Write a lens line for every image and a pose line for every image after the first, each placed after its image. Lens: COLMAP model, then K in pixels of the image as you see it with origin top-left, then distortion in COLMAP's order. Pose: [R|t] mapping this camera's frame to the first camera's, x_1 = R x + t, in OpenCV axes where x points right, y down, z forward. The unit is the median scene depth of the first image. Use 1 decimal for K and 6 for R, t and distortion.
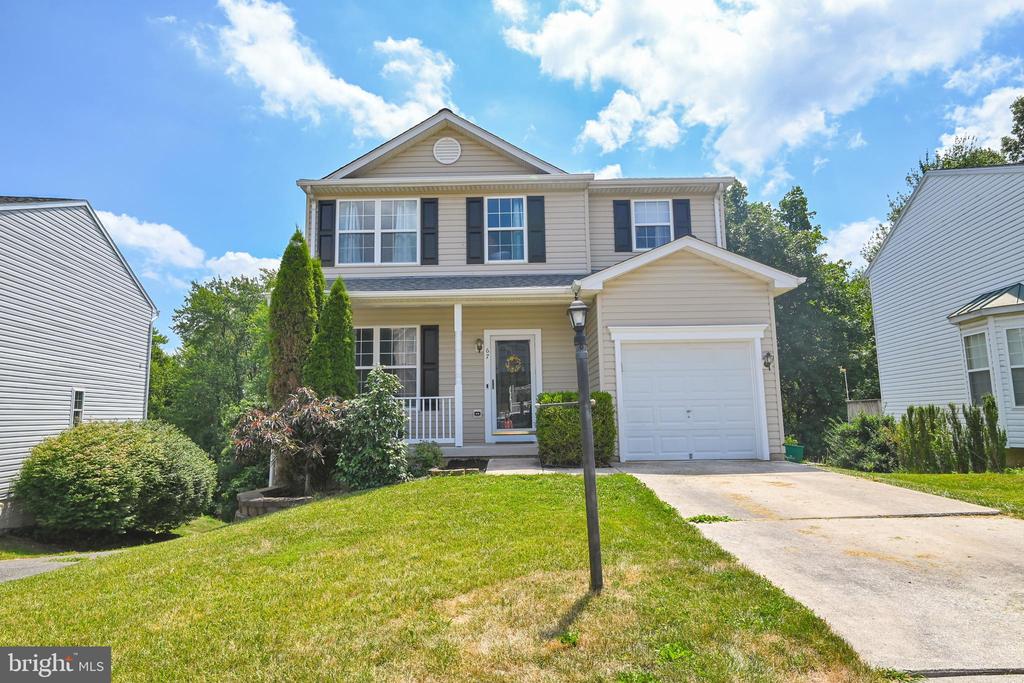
lens RADIAL K [[558.6, 0, 512.6], [0, 558.6, 342.7], [0, 0, 1]] dist [-0.000991, 0.005600]
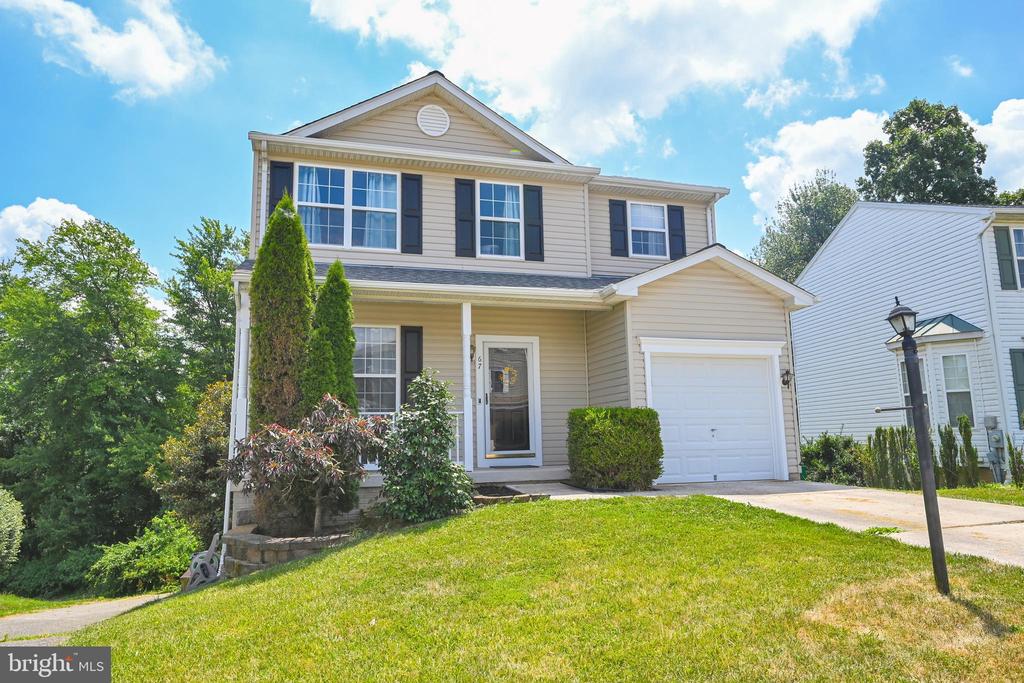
lens RADIAL K [[652.9, 0, 509.6], [0, 652.9, 342.8], [0, 0, 1]] dist [-0.000814, -0.003268]
pose [[0.958140, 0.041532, 0.283271, -0.278611], [-0.034827, 0.998982, -0.028667, 0.015618], [-0.284173, 0.017601, 0.958611, 0.029781]]
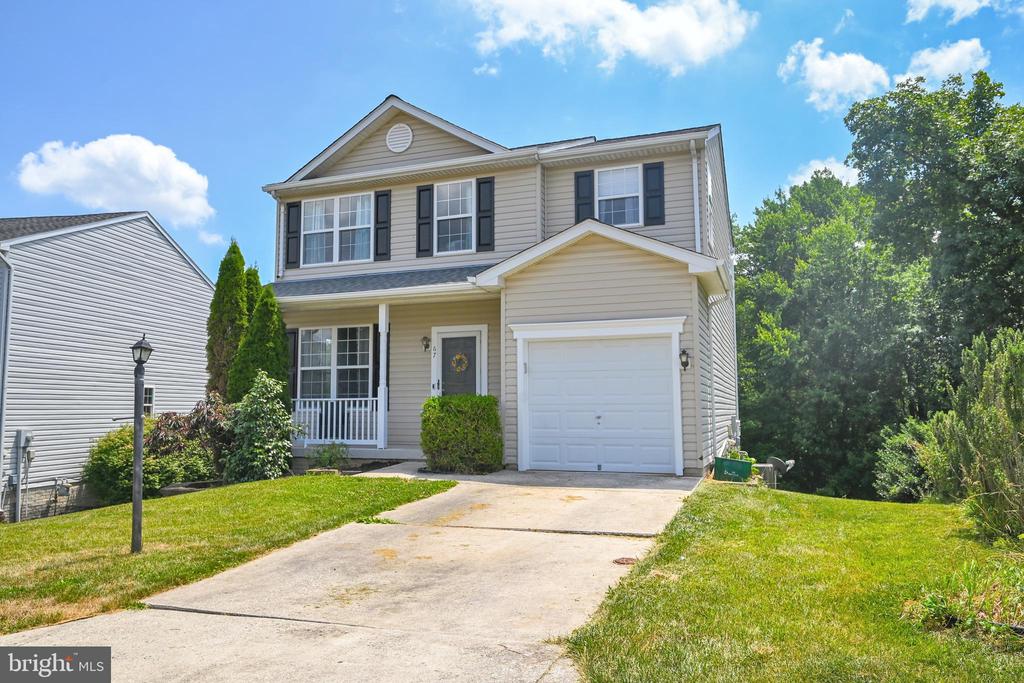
lens RADIAL K [[713.4, 0, 511.0], [0, 713.4, 340.5], [0, 0, 1]] dist [0.005403, 0.002144]
pose [[0.940256, -0.020440, -0.339853, 0.477383], [0.032009, 0.999082, 0.028469, -0.029619], [0.338959, -0.037647, 0.940048, -0.090544]]
